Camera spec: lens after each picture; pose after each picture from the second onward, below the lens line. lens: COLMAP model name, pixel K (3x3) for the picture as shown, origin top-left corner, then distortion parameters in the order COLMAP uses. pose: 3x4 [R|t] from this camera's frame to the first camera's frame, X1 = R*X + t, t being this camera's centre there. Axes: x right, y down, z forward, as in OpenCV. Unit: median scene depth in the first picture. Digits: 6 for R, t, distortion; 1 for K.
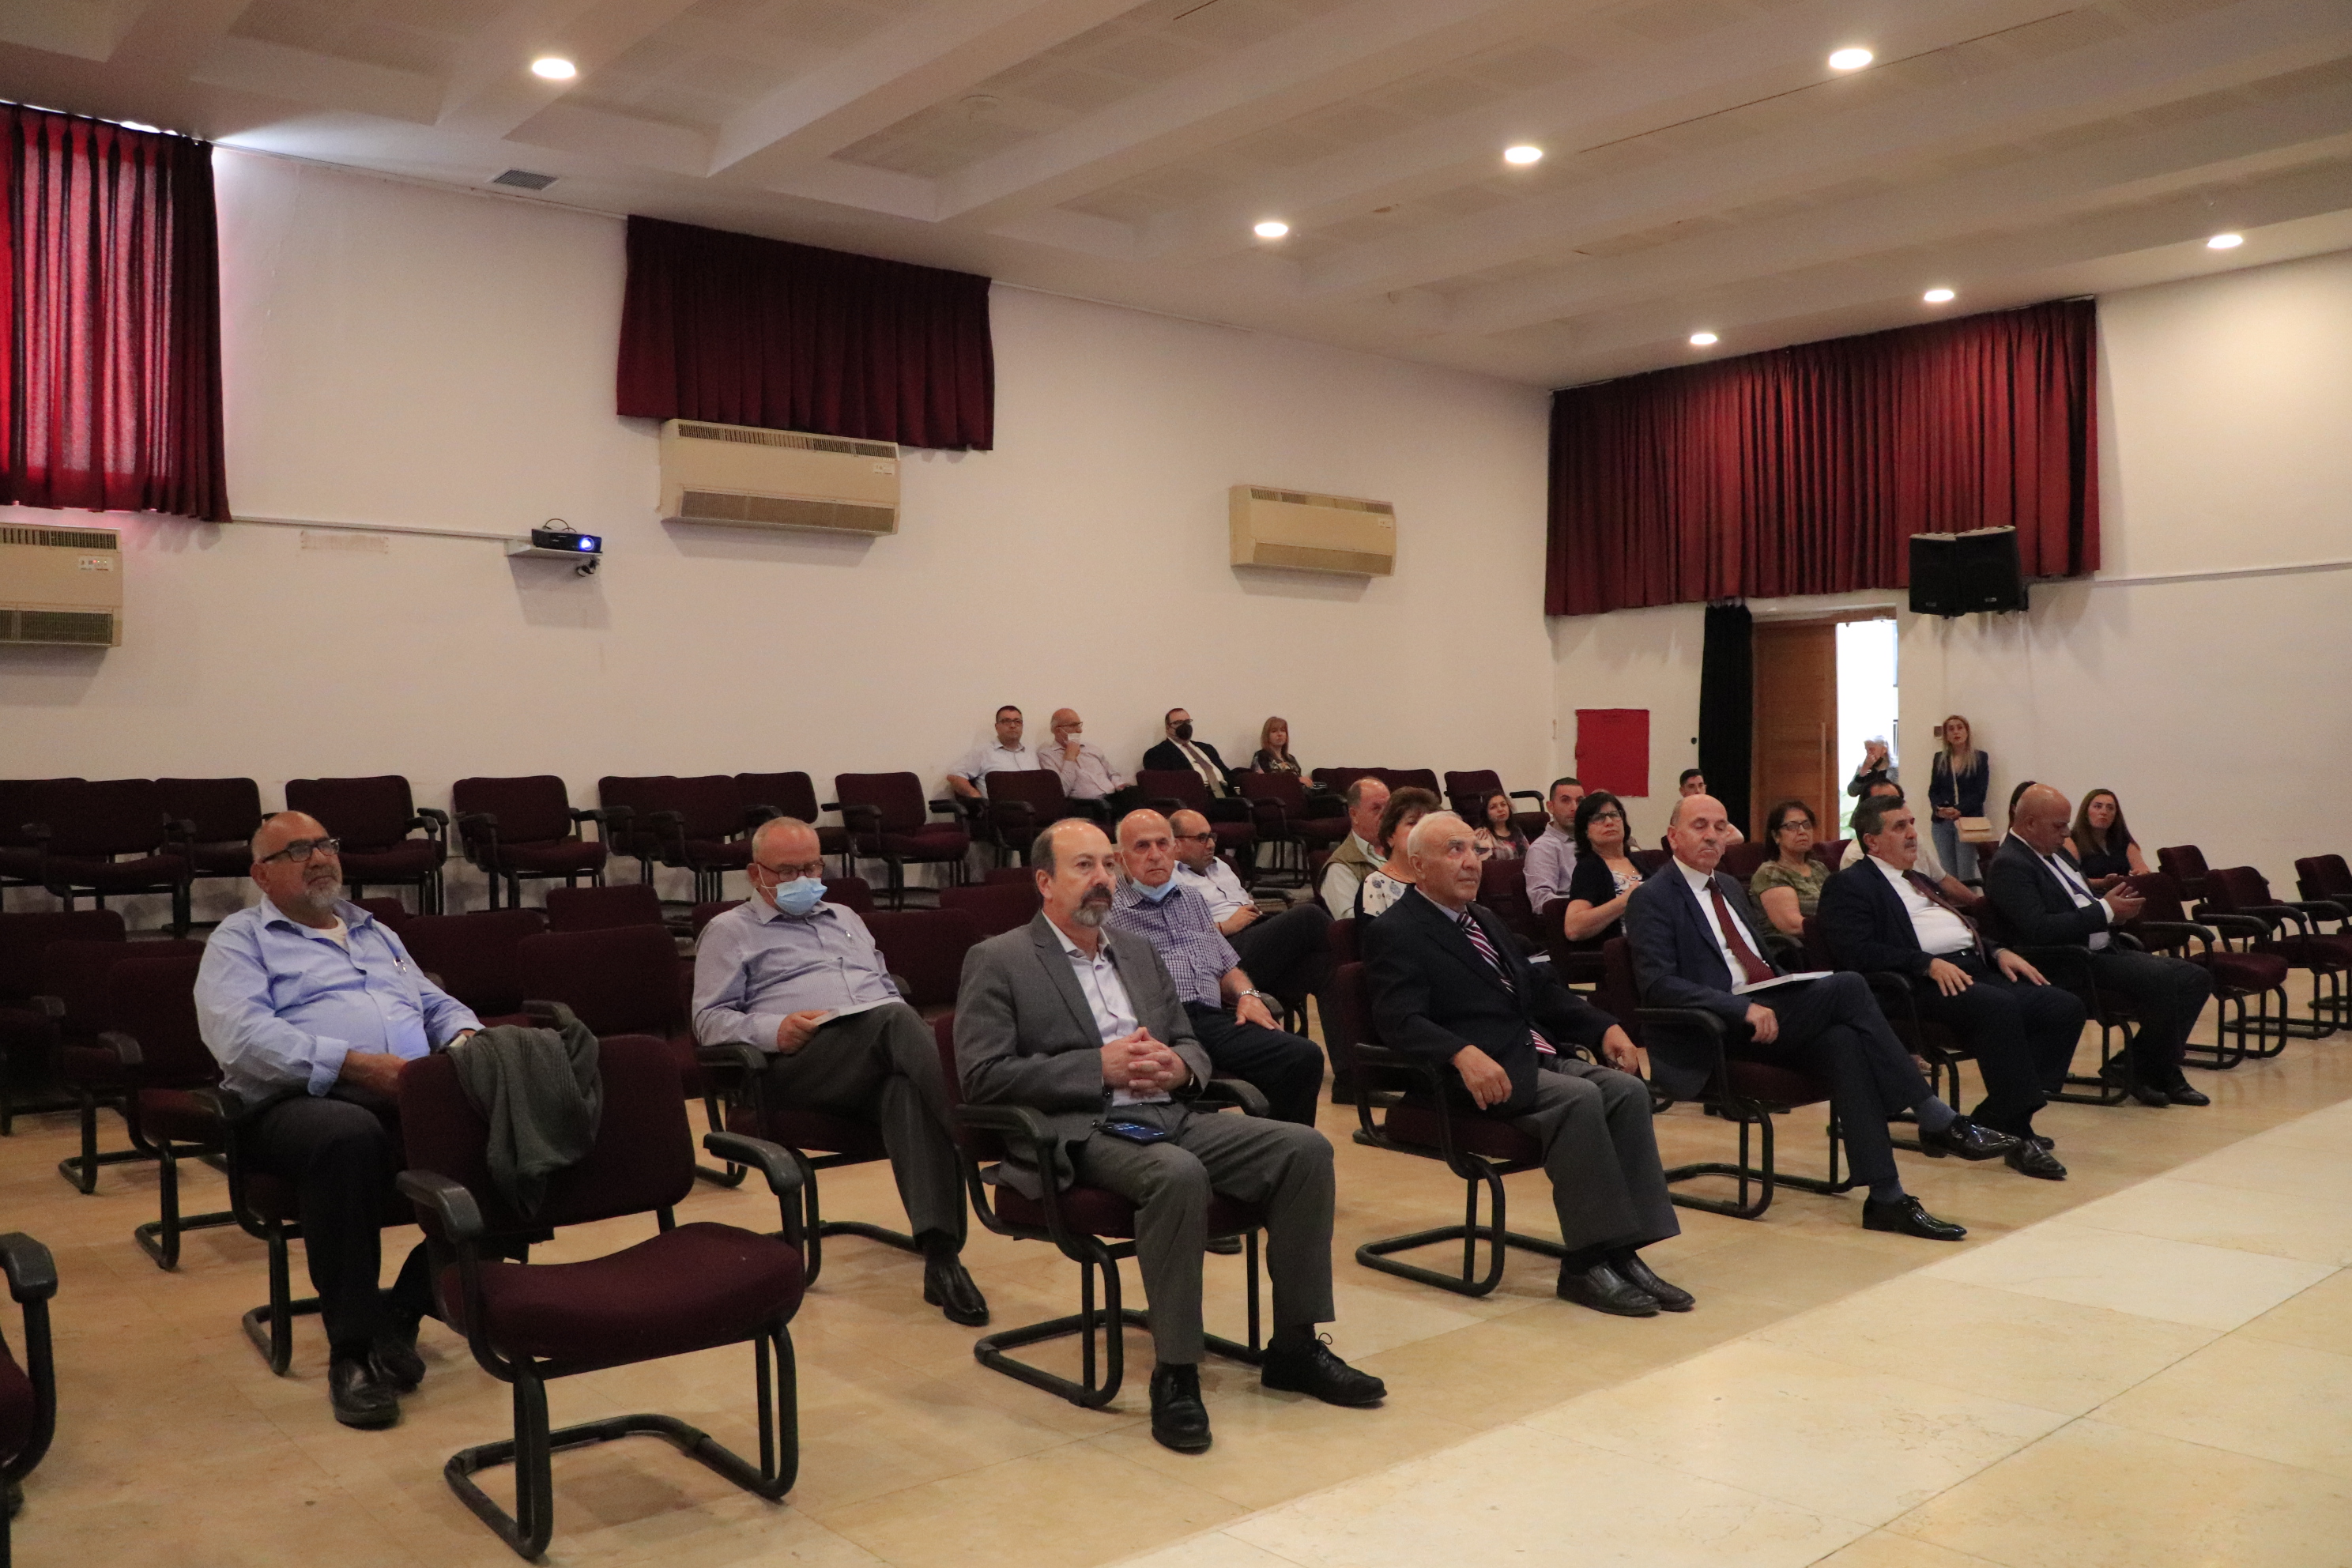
lens RADIAL K [[1936.3, 0, 1186.7], [0, 1936.3, 809.8], [0, 0, 1]] dist [-0.189903, 0.151487]
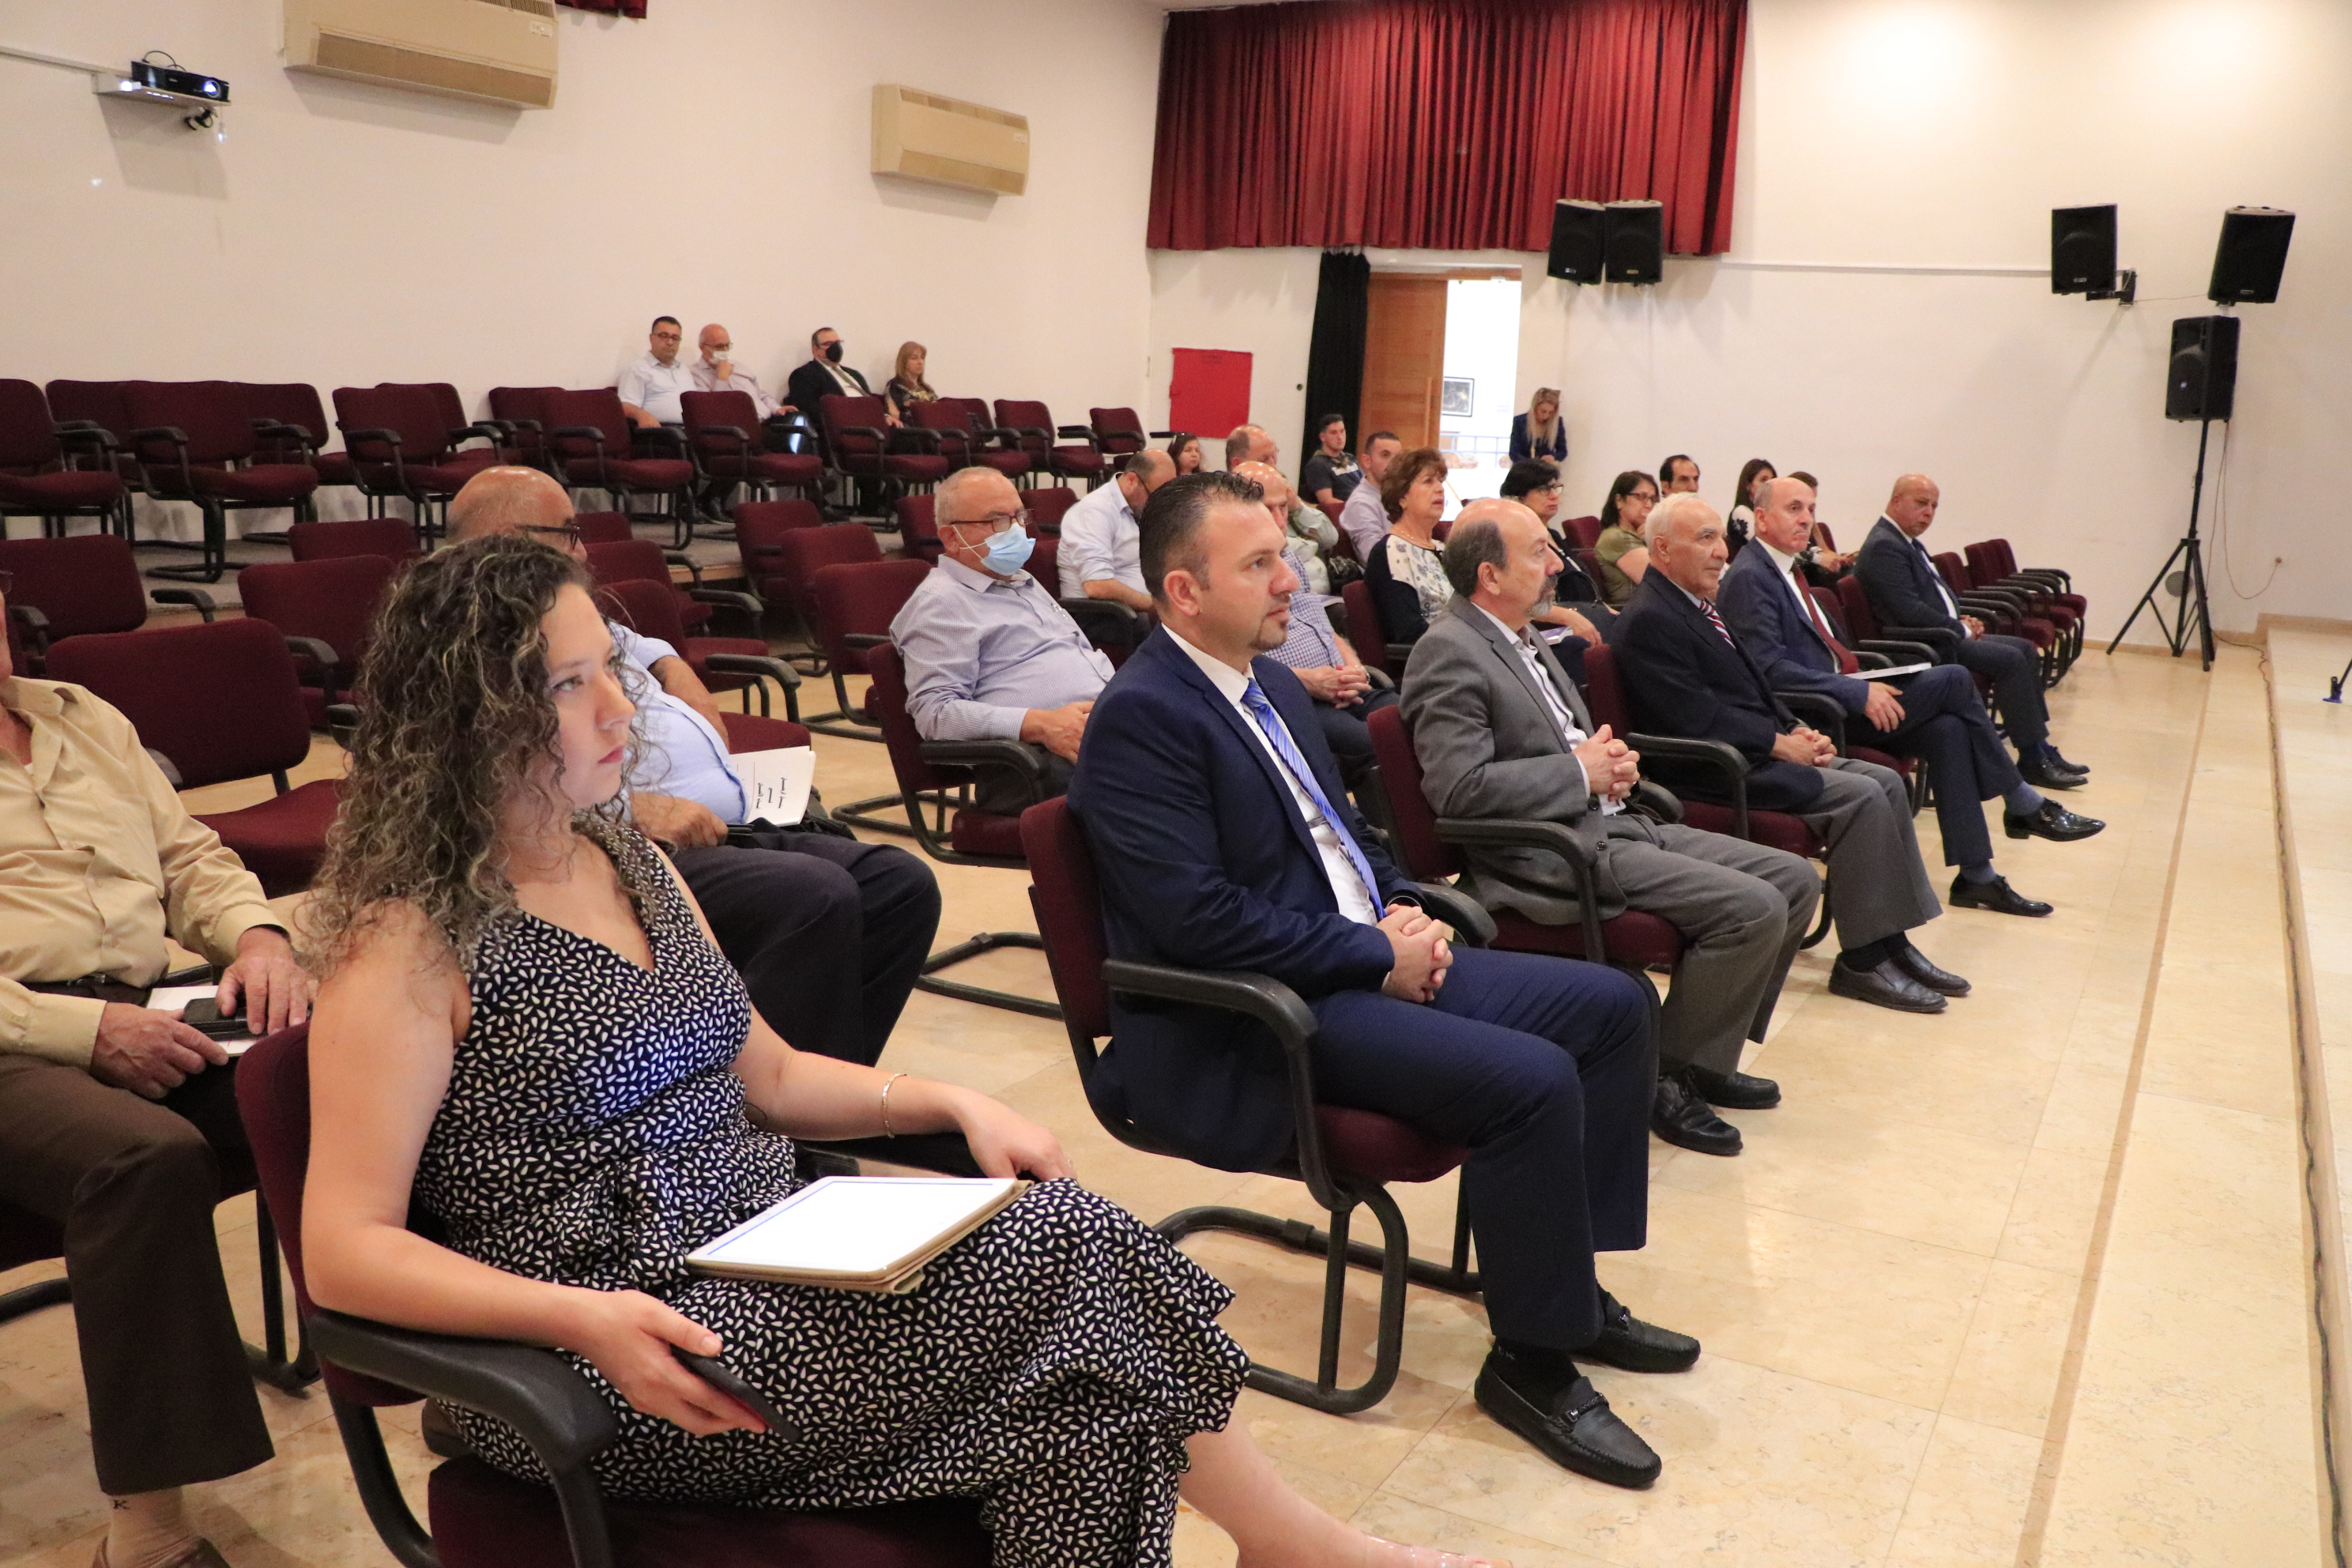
lens RADIAL K [[1936.3, 0, 1196.6], [0, 1936.3, 808.0], [0, 0, 1]] dist [-0.189903, 0.151487]
pose [[0.938263, -0.020521, 0.345313, -0.148423], [-0.046050, 0.981944, 0.183479, -0.002230], [-0.342843, -0.188053, 0.920377, 0.066140]]
